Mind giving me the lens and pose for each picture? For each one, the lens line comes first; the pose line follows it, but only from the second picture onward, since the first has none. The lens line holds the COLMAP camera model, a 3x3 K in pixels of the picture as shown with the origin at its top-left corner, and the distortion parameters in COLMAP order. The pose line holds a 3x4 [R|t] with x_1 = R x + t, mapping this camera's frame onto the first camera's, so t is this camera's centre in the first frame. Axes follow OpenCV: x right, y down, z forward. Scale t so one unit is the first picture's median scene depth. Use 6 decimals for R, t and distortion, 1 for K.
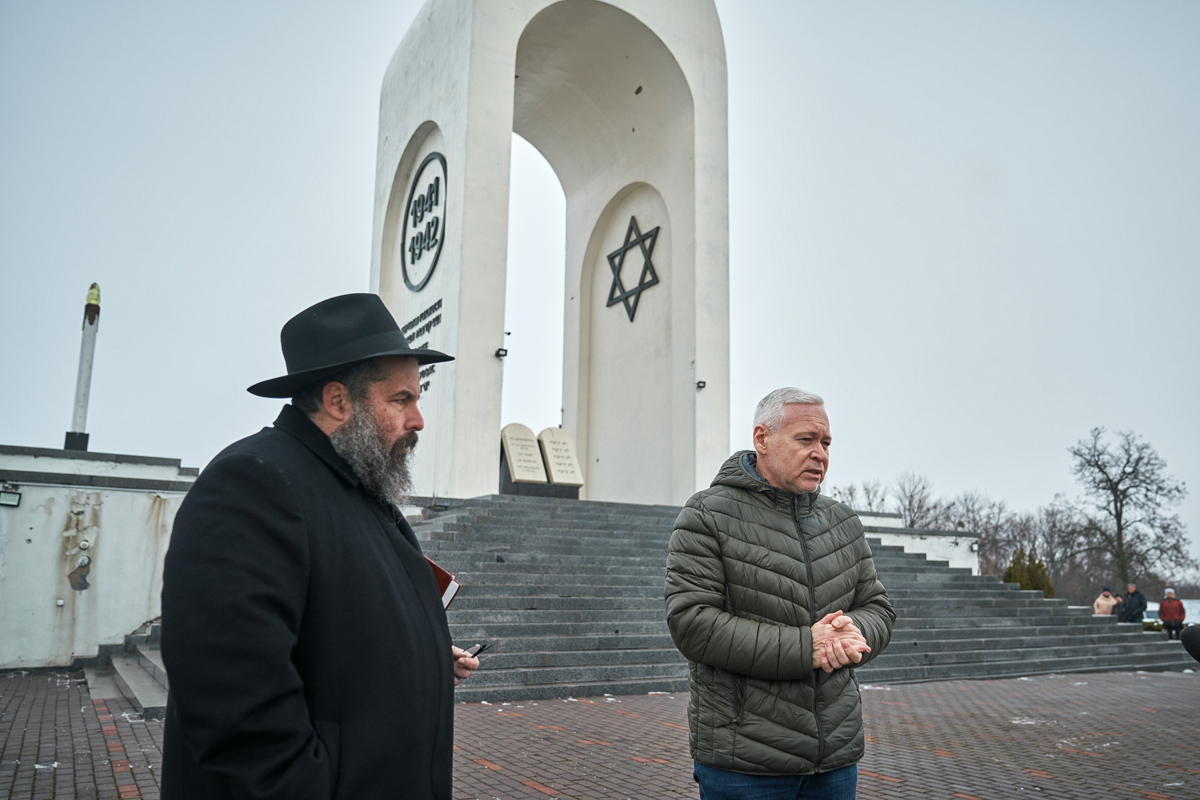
lens RADIAL K [[893.0, 0, 656.5], [0, 893.0, 402.5], [0, 0, 1]] dist [-0.001217, 0.000537]
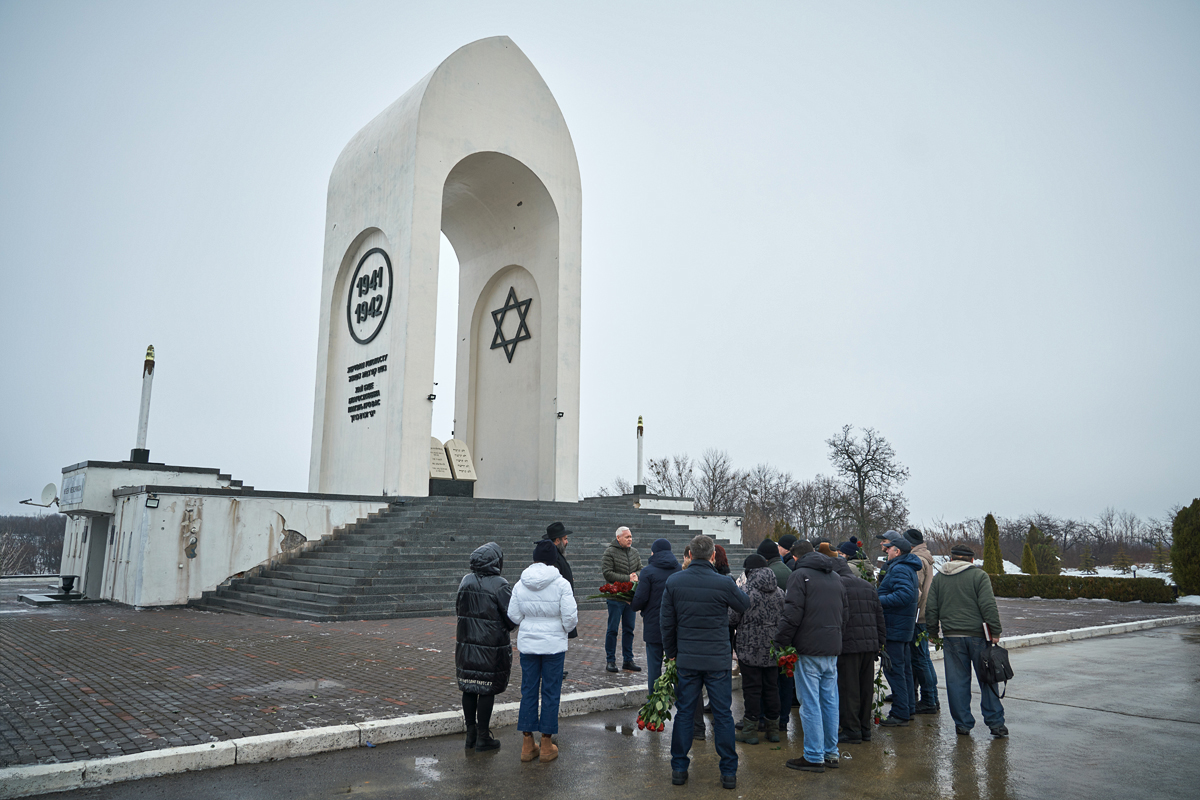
lens RADIAL K [[849.1, 0, 599.3], [0, 849.1, 361.3], [0, 0, 1]] dist [0.007835, 0.000526]
pose [[0.991254, 0.025163, 0.129549, -0.065570], [-0.024469, 0.999676, -0.006948, -0.092606], [-0.129682, 0.003717, 0.991549, -0.378412]]
